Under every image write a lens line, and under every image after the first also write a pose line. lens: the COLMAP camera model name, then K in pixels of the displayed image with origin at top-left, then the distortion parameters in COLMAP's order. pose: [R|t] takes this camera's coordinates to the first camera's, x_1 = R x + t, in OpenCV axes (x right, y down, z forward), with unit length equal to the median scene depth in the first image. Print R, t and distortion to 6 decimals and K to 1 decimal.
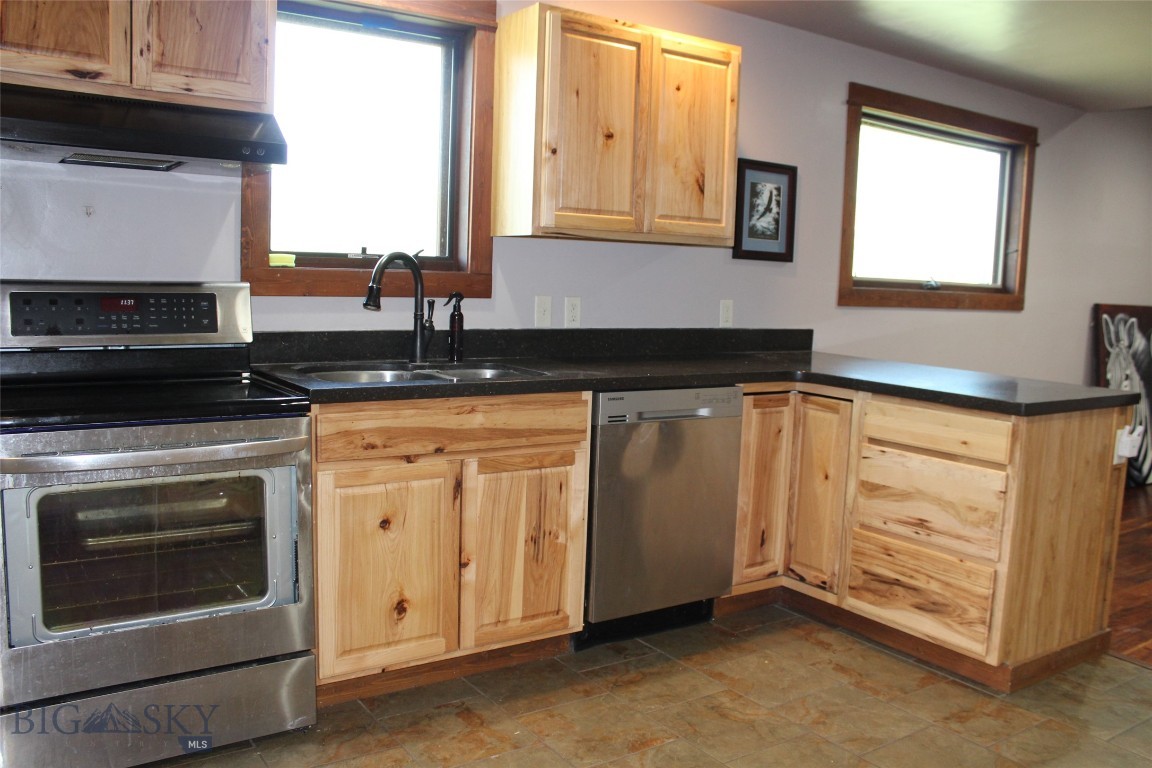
lens RADIAL K [[968.4, 0, 576.7], [0, 968.4, 389.3], [0, 0, 1]] dist [-0.067255, -0.001028]
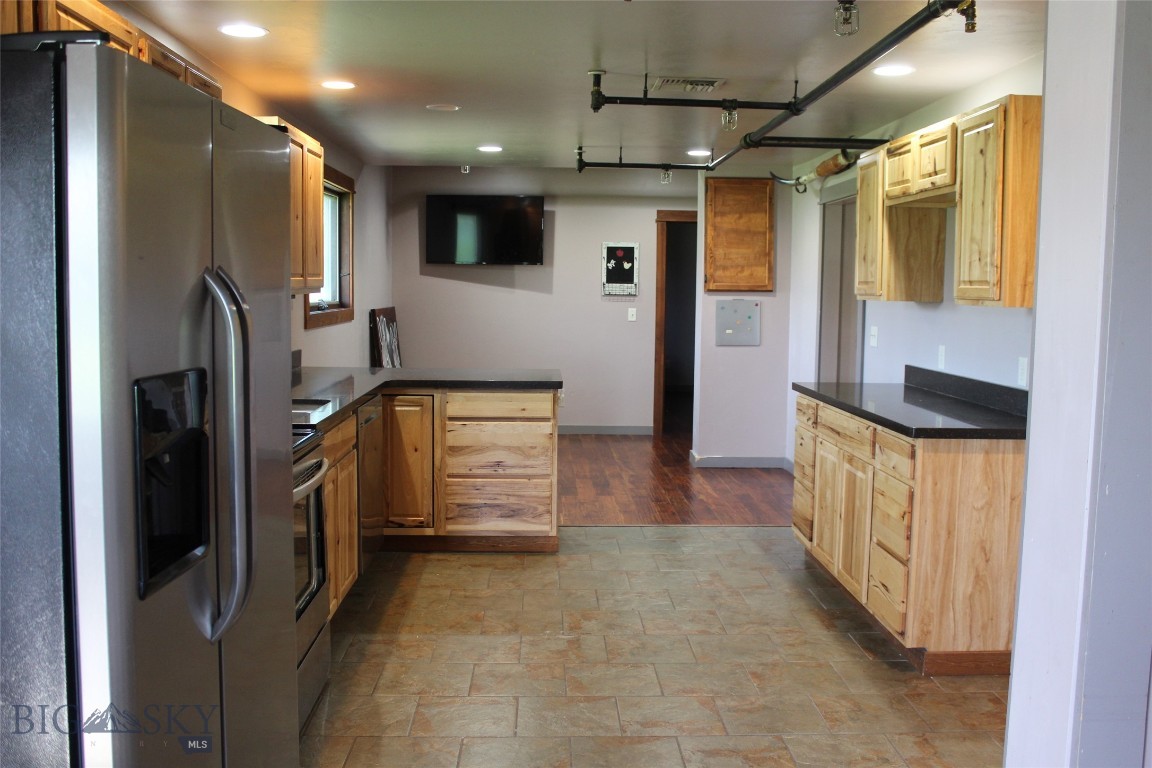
lens RADIAL K [[1104.9, 0, 574.8], [0, 1104.9, 382.2], [0, 0, 1]] dist [-0.016943, 0.000000]
pose [[0.554278, -0.105595, 0.825607, -1.100384], [0.107408, 0.992700, 0.054856, -0.085455], [-0.825373, 0.058271, 0.561573, -0.156359]]
